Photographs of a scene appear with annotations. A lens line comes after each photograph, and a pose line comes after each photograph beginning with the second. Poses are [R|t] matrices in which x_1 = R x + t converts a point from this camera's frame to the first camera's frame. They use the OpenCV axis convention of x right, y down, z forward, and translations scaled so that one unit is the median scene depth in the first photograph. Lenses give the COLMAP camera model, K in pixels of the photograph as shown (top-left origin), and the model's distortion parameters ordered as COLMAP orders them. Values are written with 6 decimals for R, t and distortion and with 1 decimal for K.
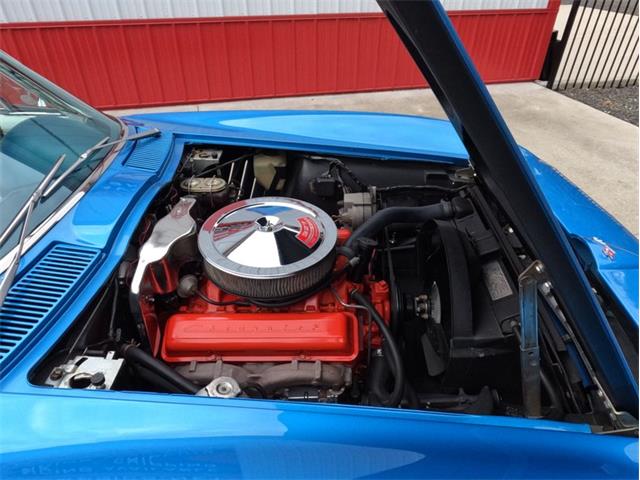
lens RADIAL K [[429.4, 0, 322.9], [0, 429.4, 239.7], [0, 0, 1]] dist [-0.004401, 0.003416]
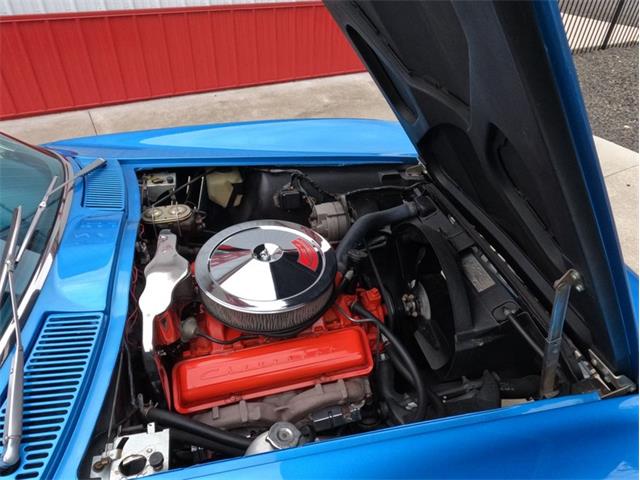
lens RADIAL K [[429.4, 0, 324.4], [0, 429.4, 240.6], [0, 0, 1]] dist [-0.004401, 0.003416]
pose [[0.964835, -0.136149, 0.224849, -0.204103], [0.128396, 0.990520, 0.048823, -0.088756], [-0.229364, -0.018236, 0.973170, 0.018676]]
